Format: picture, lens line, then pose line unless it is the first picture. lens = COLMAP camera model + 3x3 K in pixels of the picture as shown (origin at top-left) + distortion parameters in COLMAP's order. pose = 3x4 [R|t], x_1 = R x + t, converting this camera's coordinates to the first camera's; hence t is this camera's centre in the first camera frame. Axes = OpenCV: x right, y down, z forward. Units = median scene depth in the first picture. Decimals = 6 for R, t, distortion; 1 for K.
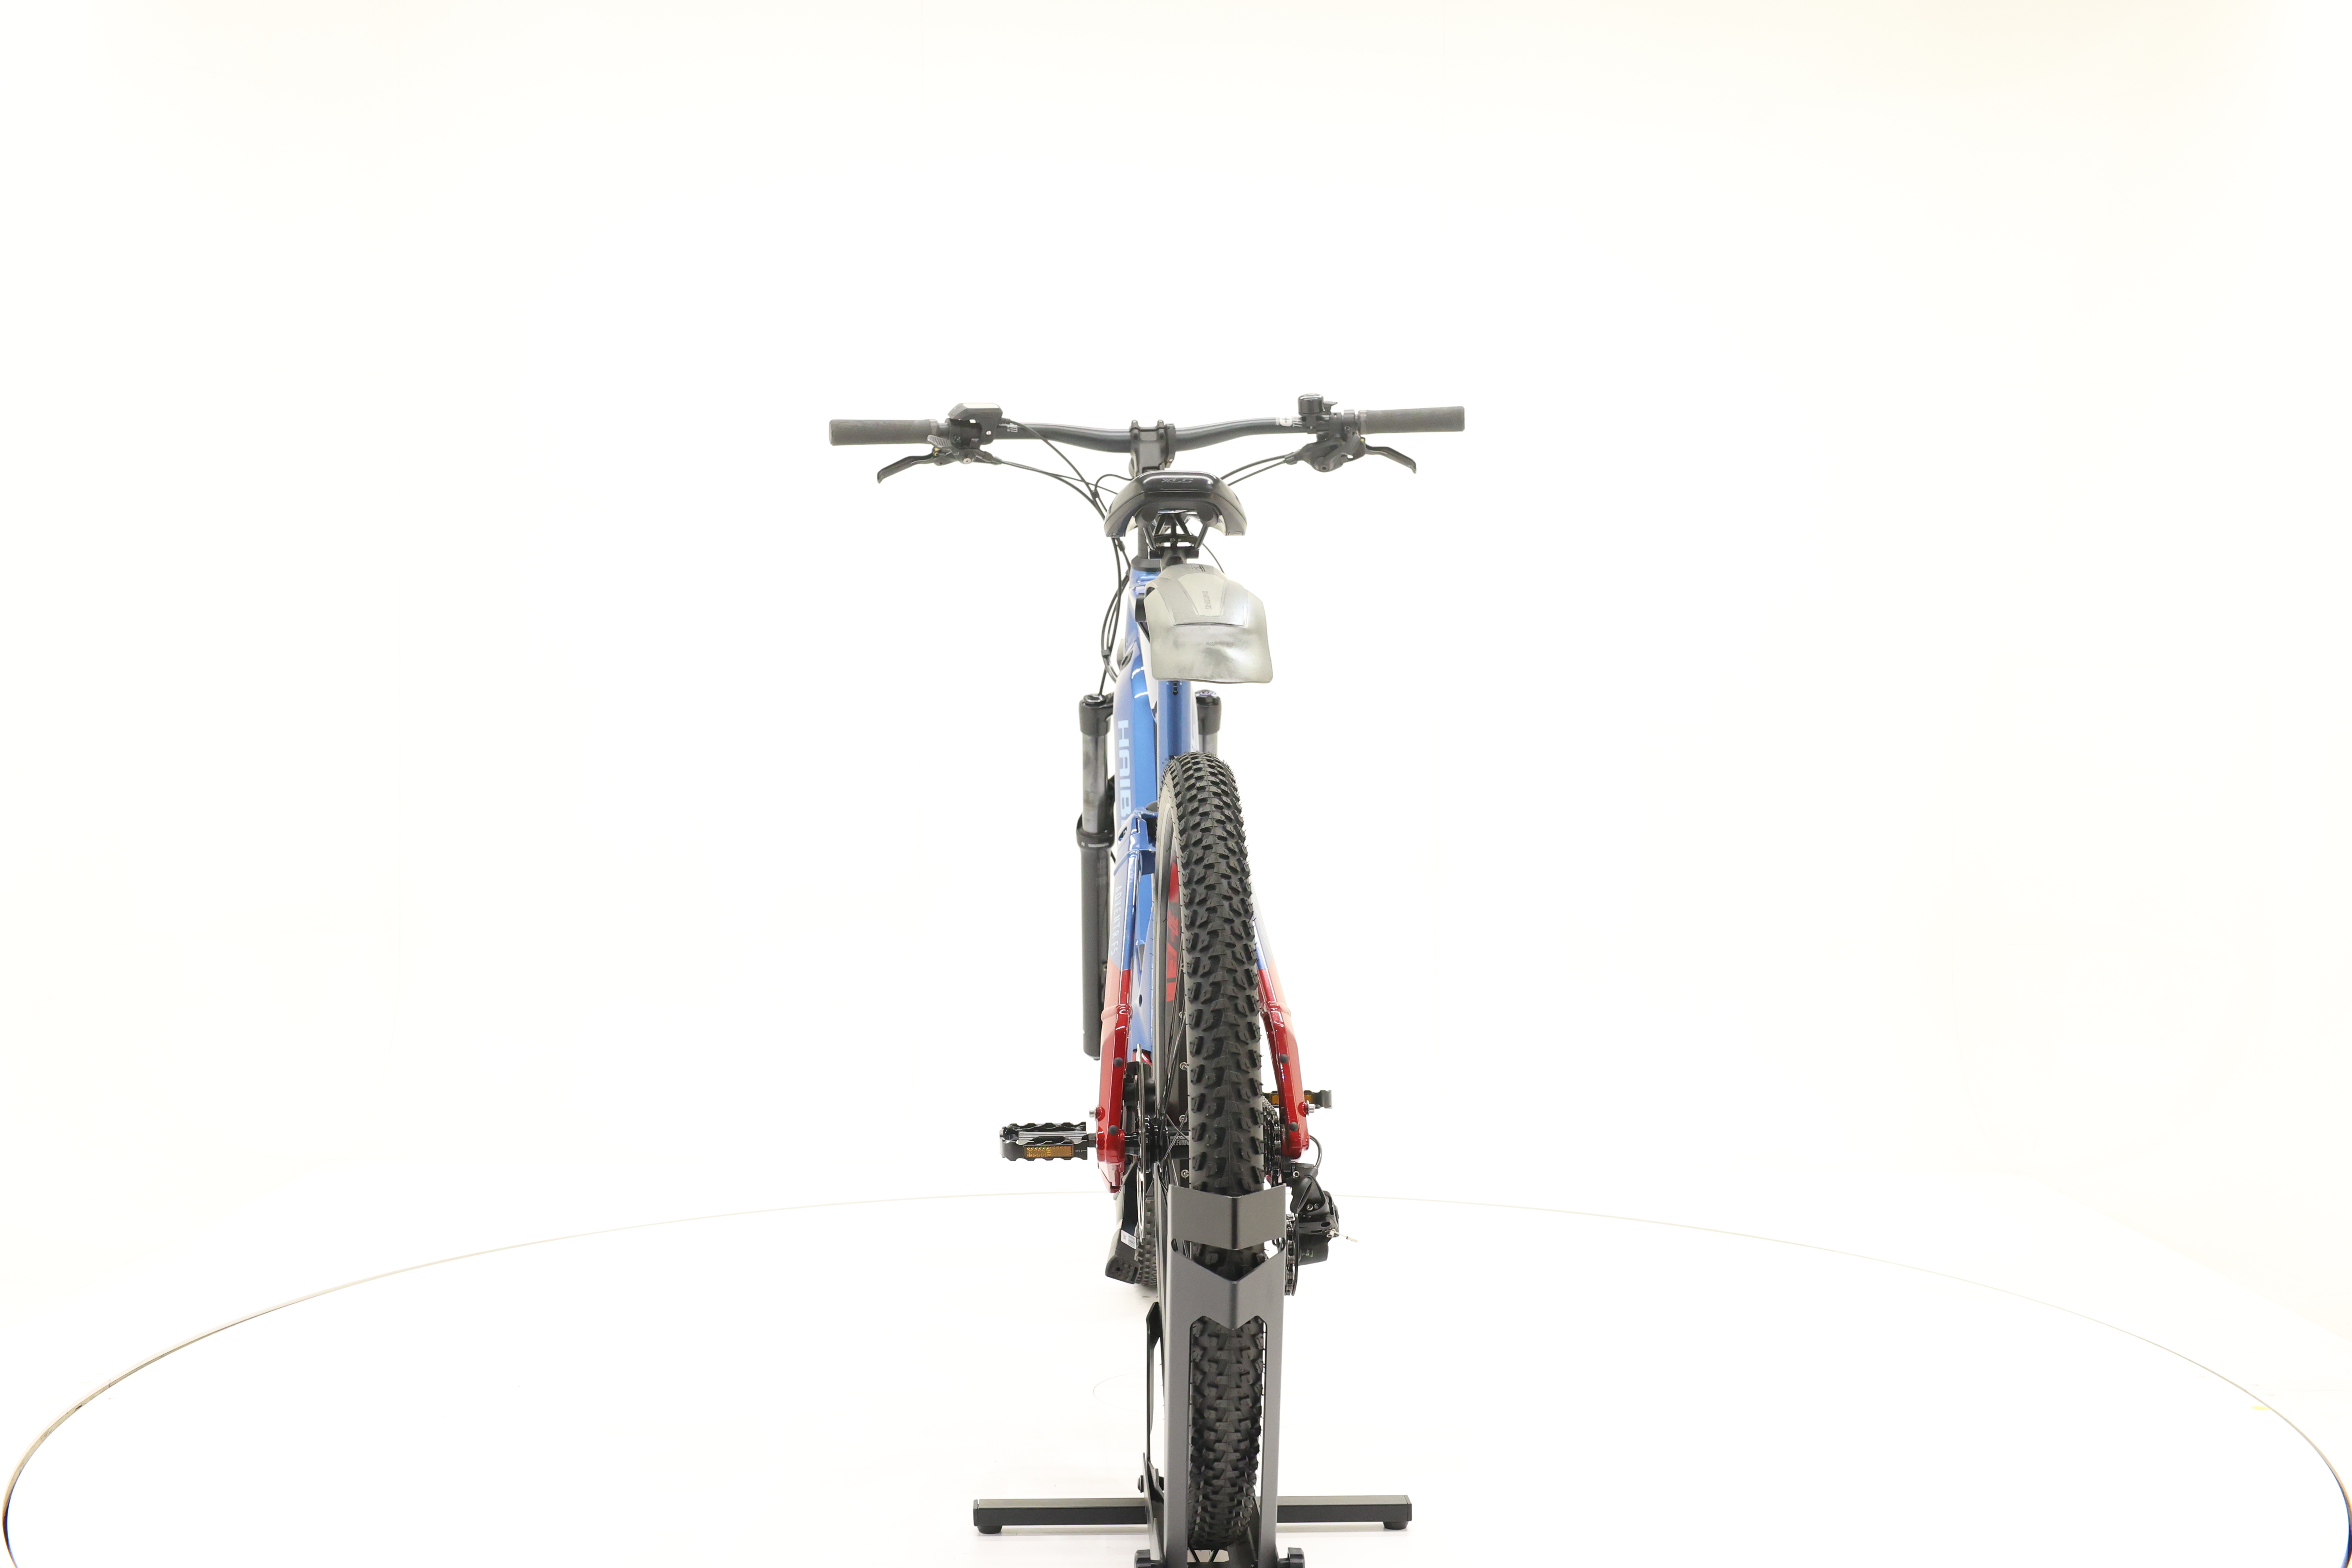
lens RADIAL K [[2547.8, 0, 1177.7], [0, 2547.8, 780.6], [0, 0, 1]] dist [0.000506, 0.000000]
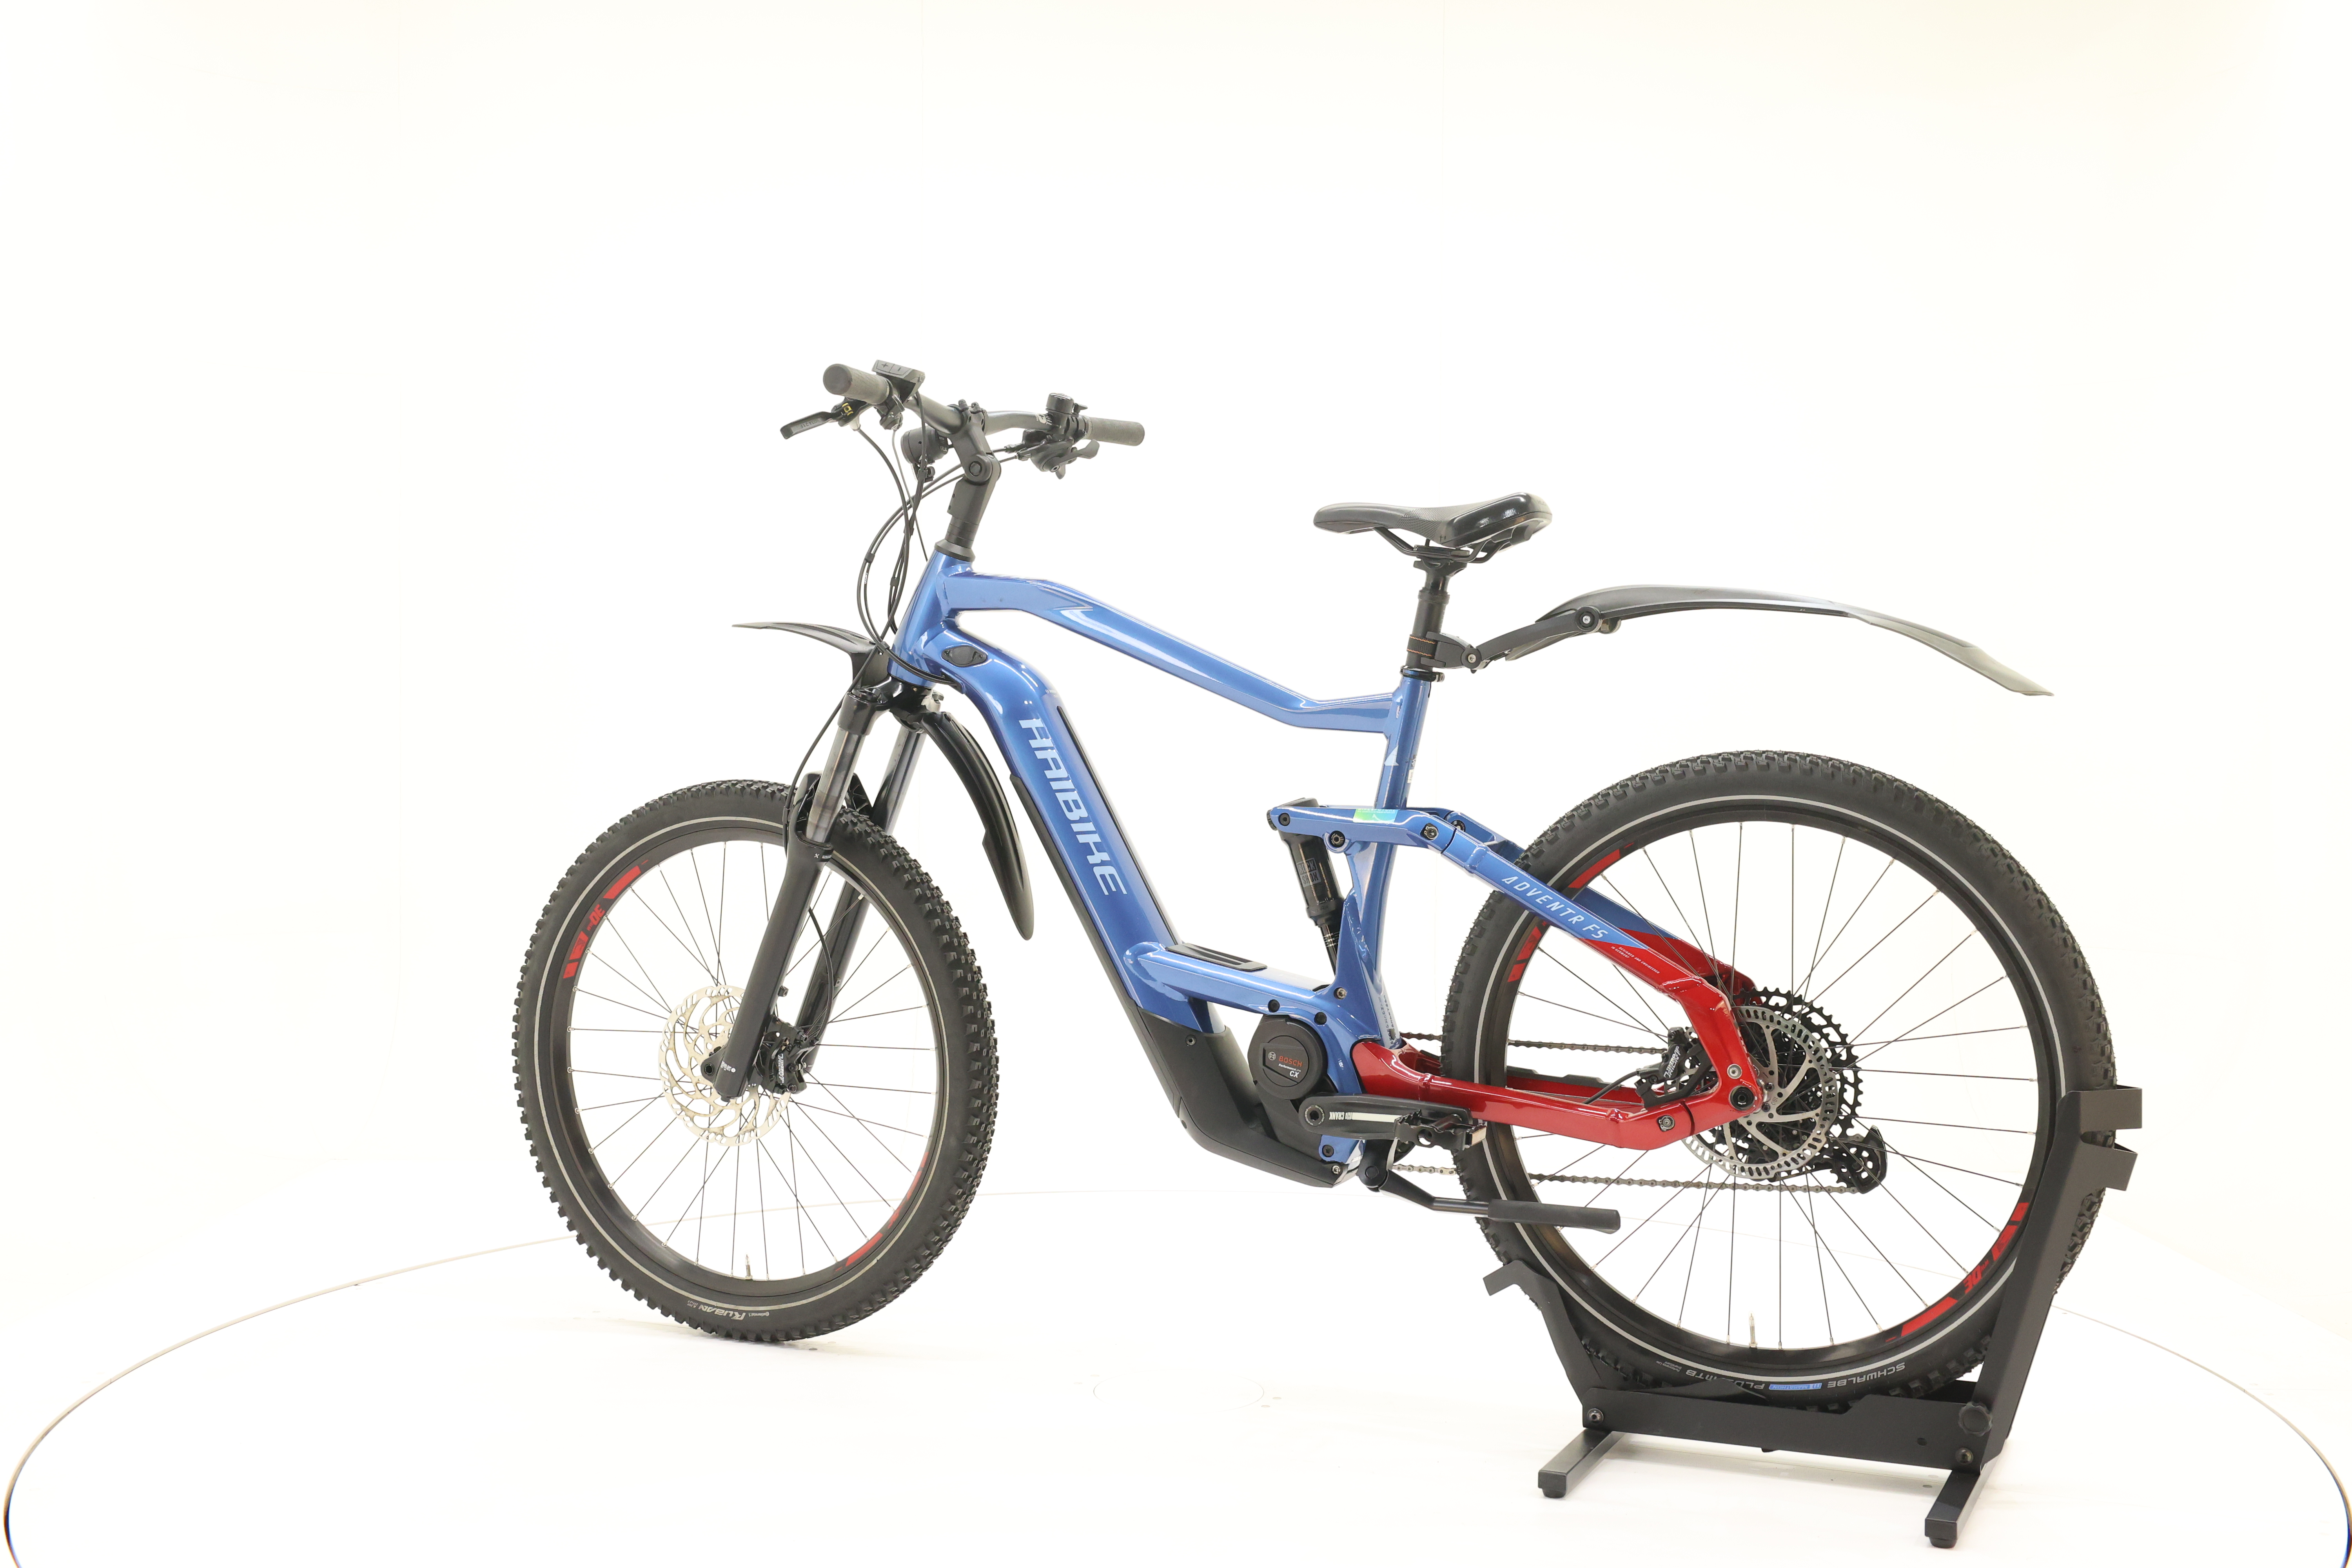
lens RADIAL K [[2547.8, 0, 1173.5], [0, 2547.8, 773.9], [0, 0, 1]] dist [0.000506, 0.000000]
pose [[0.461045, -0.017476, 0.887205, -0.818588], [0.015979, 0.999807, 0.011391, -0.012885], [-0.887233, 0.008925, 0.461235, 0.499580]]
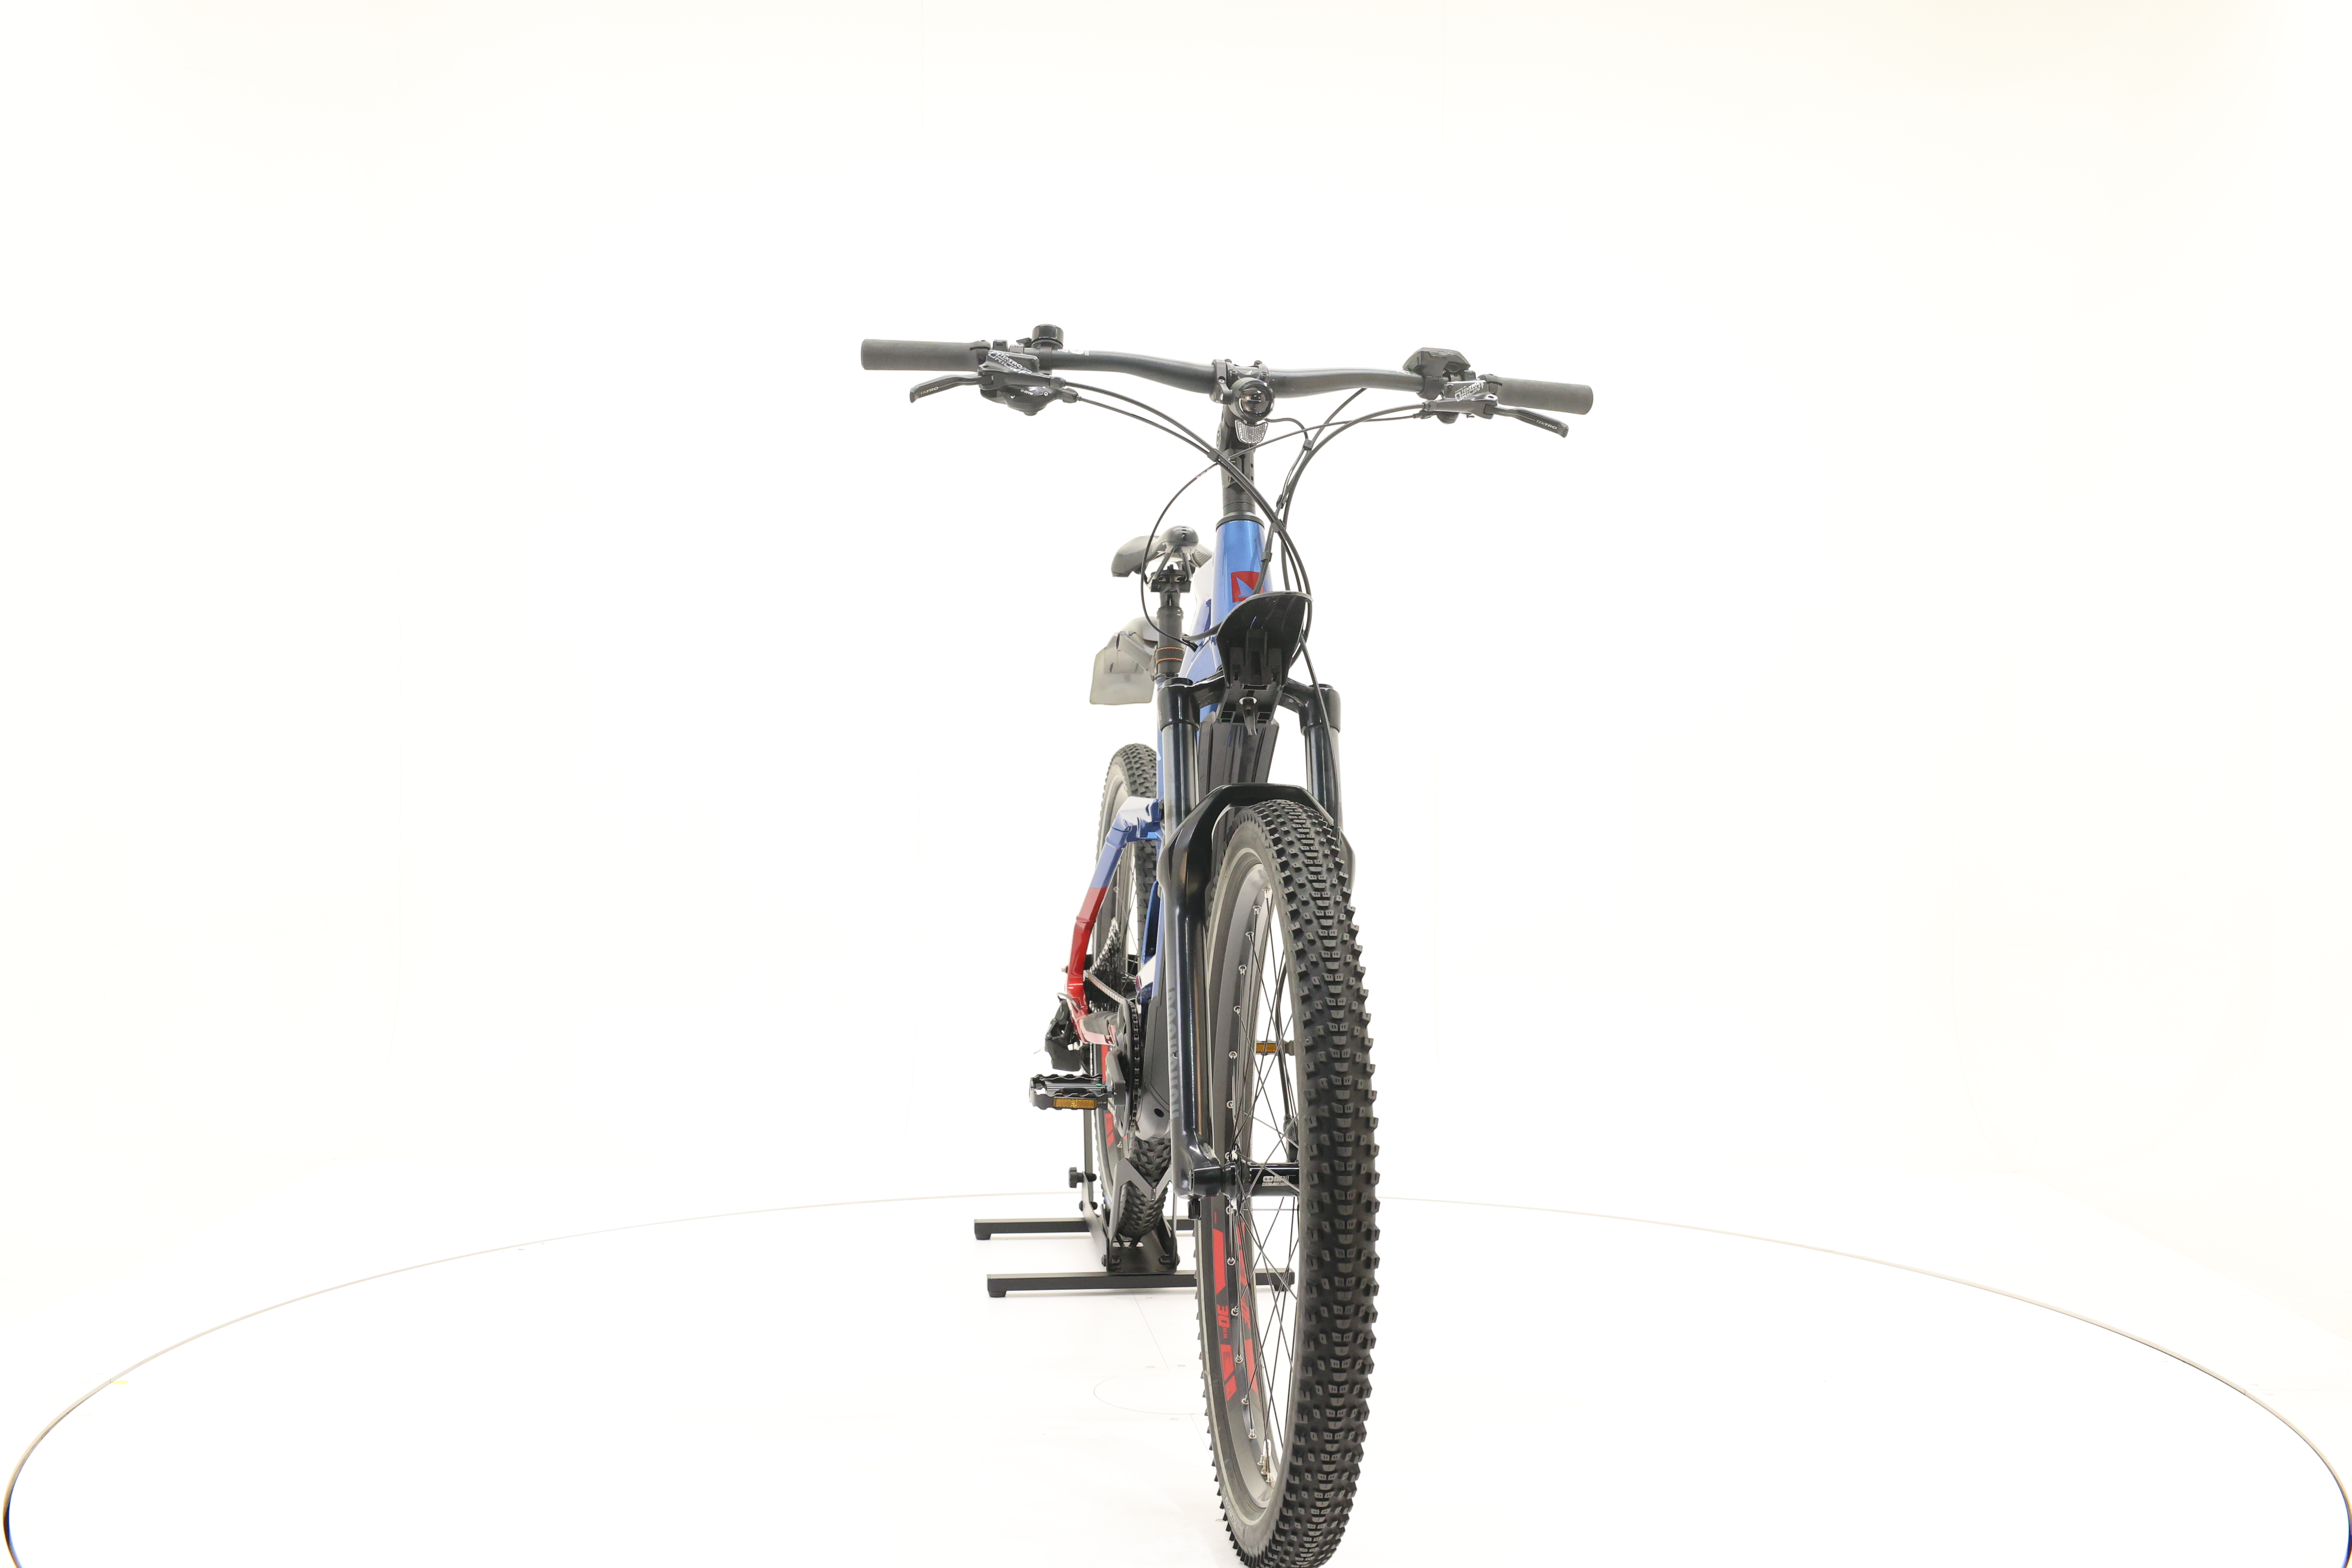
lens RADIAL K [[2547.8, 0, 1180.7], [0, 2547.8, 777.5], [0, 0, 1]] dist [0.000506, 0.000000]
pose [[-0.997122, -0.005469, -0.075610, 0.070641], [-0.008548, 0.999145, 0.040456, -0.038153], [0.075324, 0.040986, -0.996316, 1.840144]]
